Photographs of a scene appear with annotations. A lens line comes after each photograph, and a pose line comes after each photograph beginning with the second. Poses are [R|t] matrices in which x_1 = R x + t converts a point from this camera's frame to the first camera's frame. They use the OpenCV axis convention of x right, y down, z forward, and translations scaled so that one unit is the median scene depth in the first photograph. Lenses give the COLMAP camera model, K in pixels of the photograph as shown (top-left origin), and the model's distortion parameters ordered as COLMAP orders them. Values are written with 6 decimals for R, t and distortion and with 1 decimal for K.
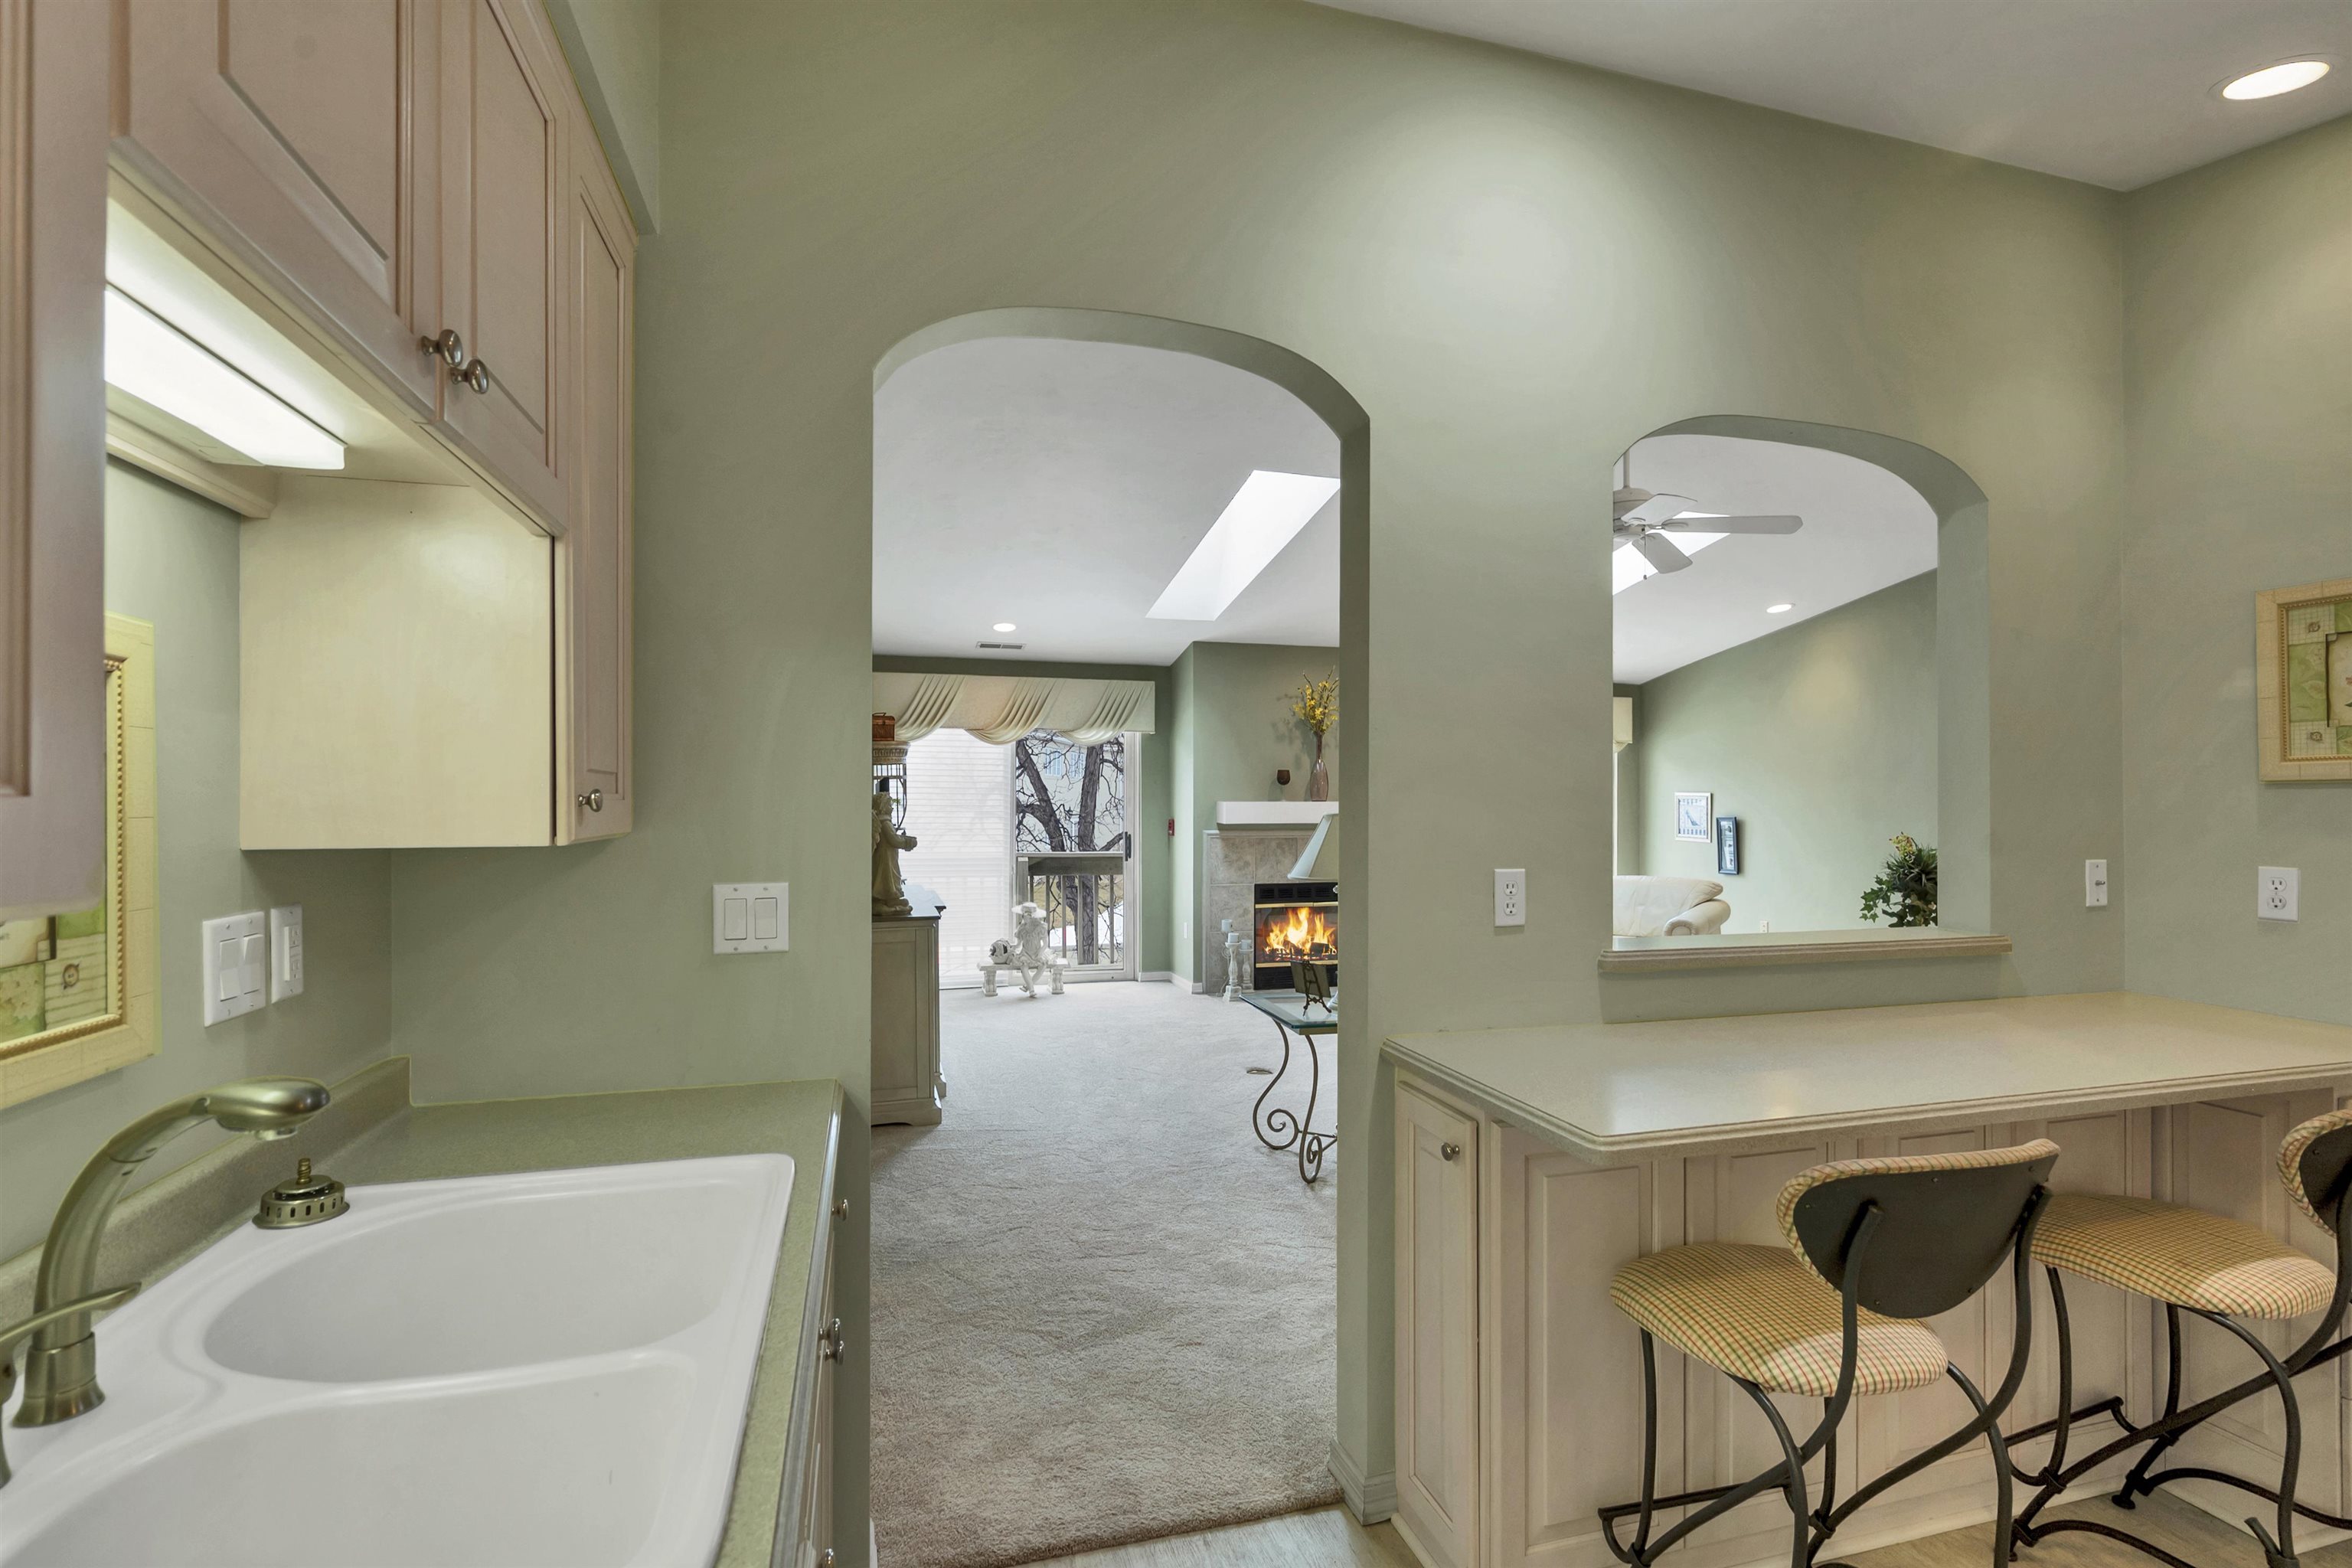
lens RADIAL K [[1083.7, 0, 1175.9], [0, 1083.7, 792.5], [0, 0, 1]] dist [-0.000732, 0.001054]
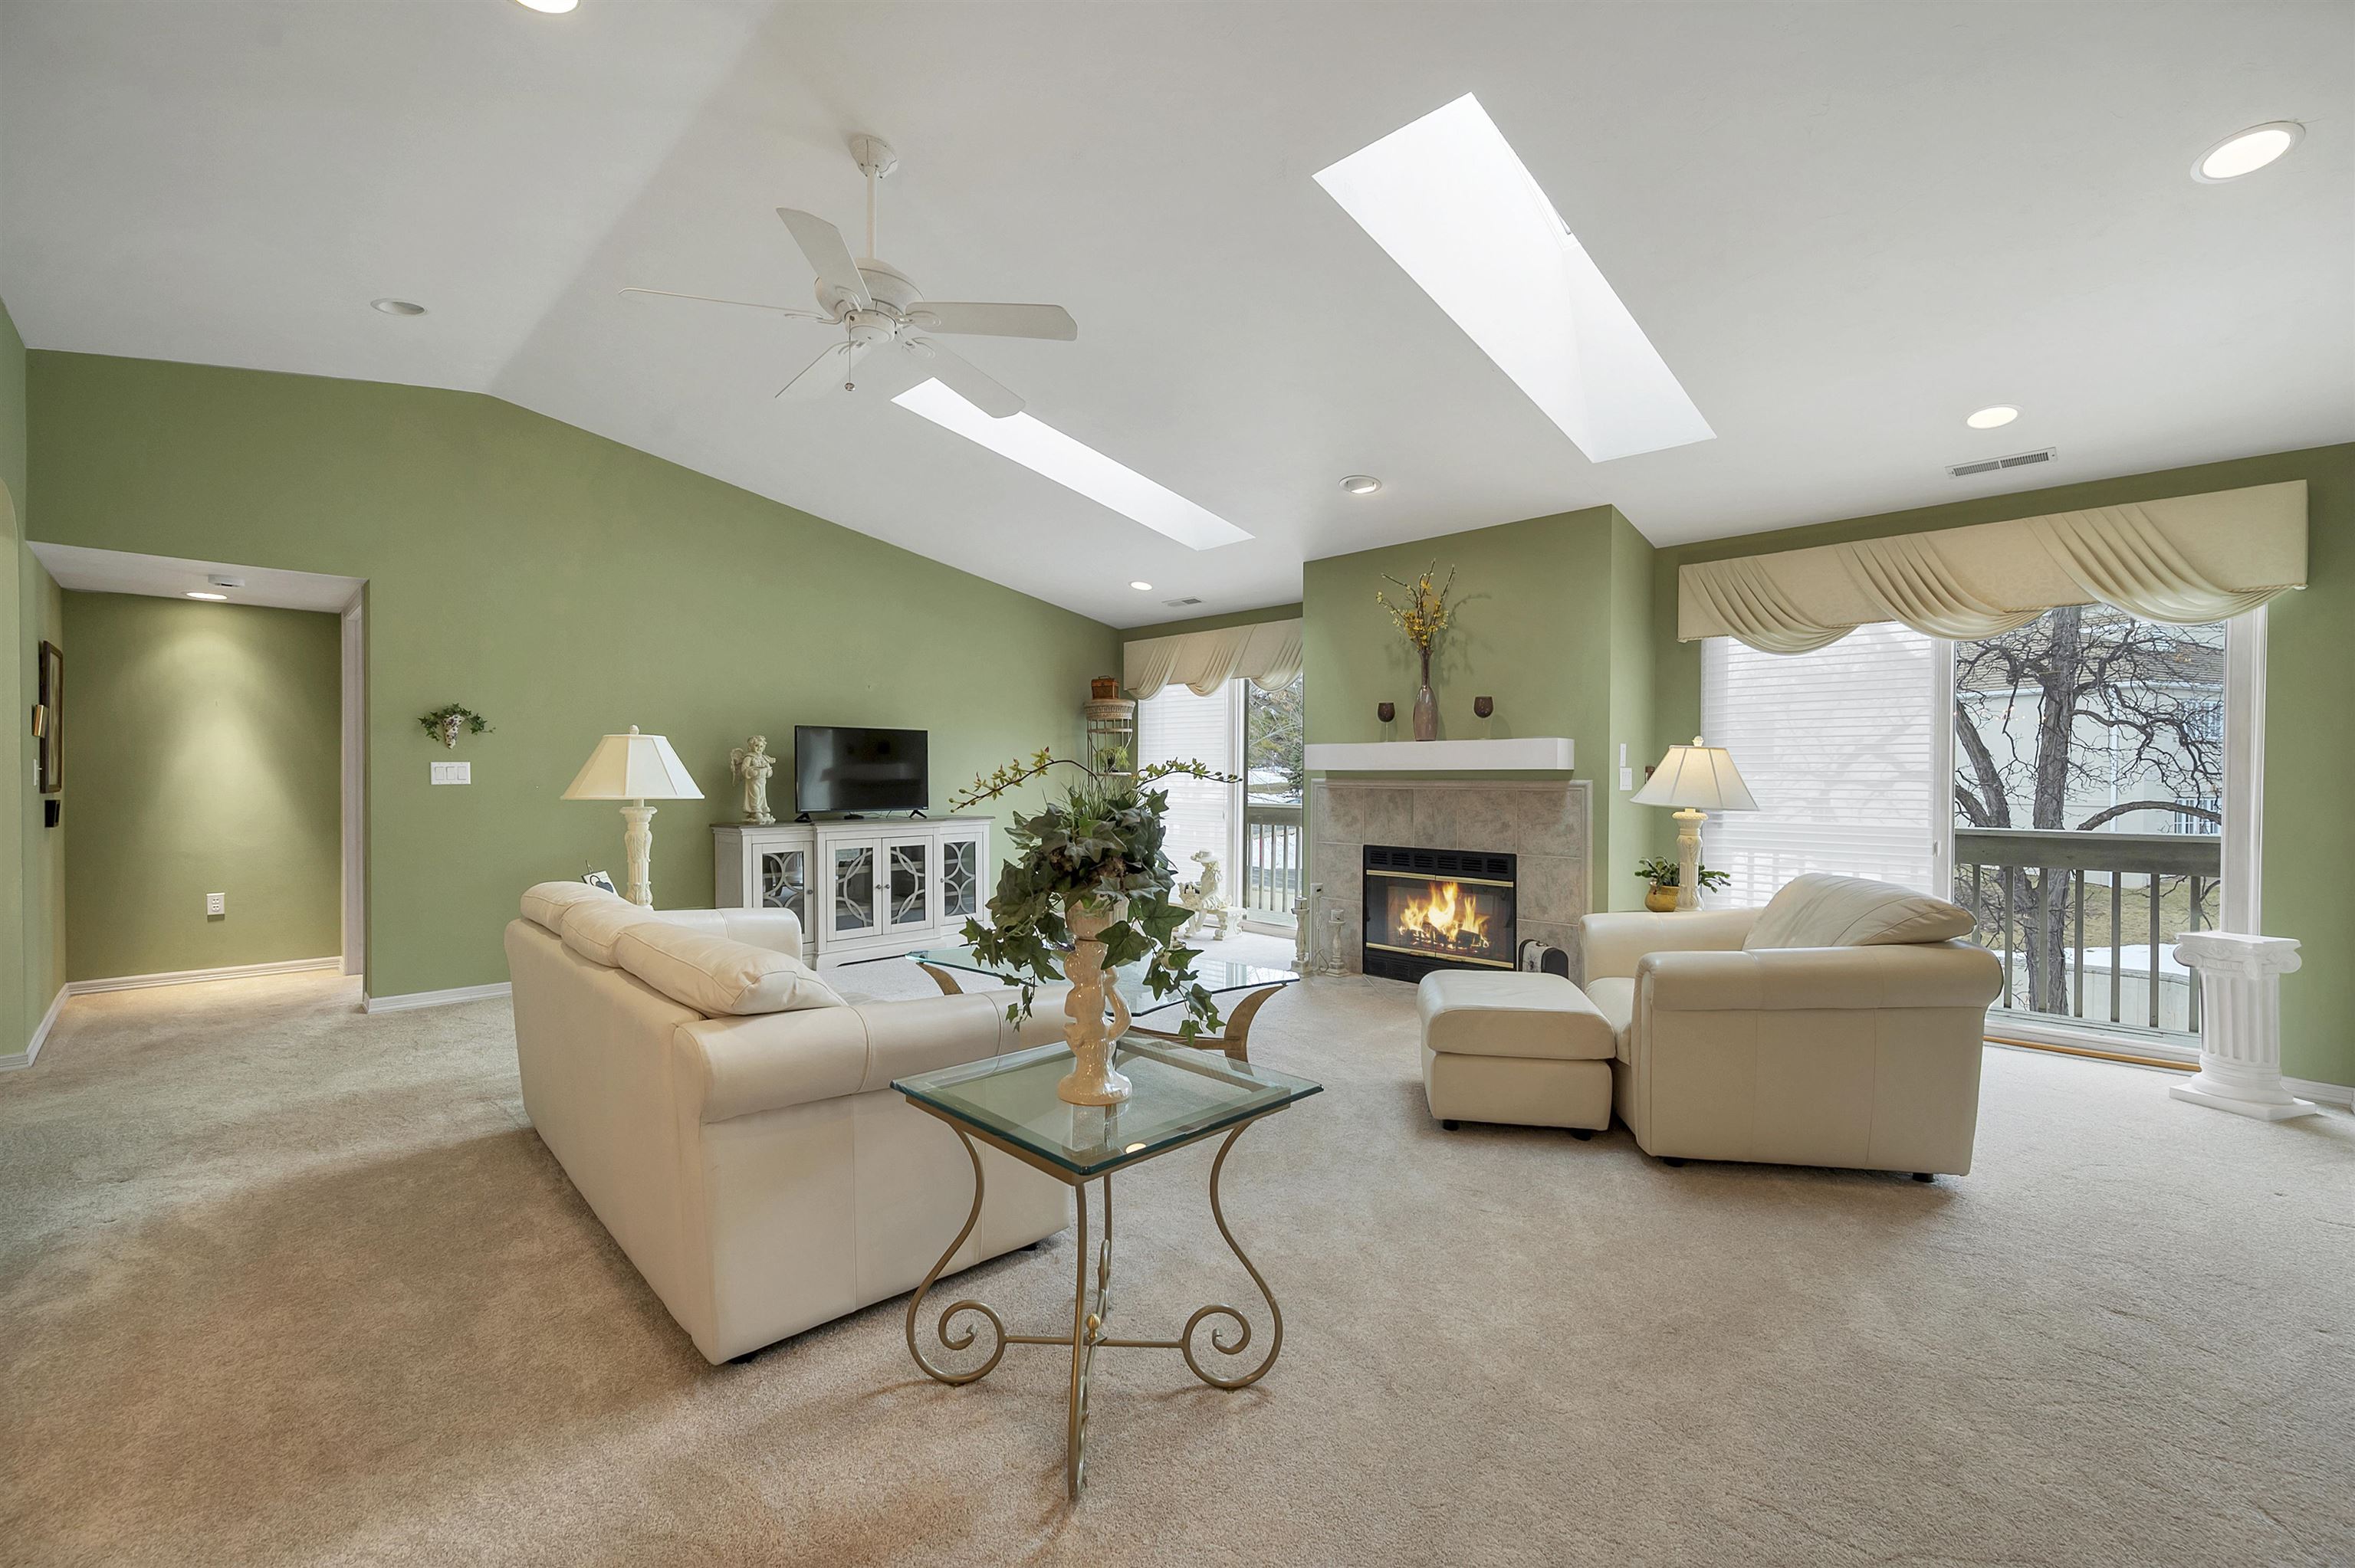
lens RADIAL K [[943.0, 0, 1186.1], [0, 943.0, 777.5], [0, 0, 1]] dist [0.002395, -0.000482]
pose [[0.493680, 0.004043, -0.869634, 0.607572], [0.005700, 0.999953, 0.007884, 0.026248], [0.869625, -0.008849, 0.493634, 0.518106]]
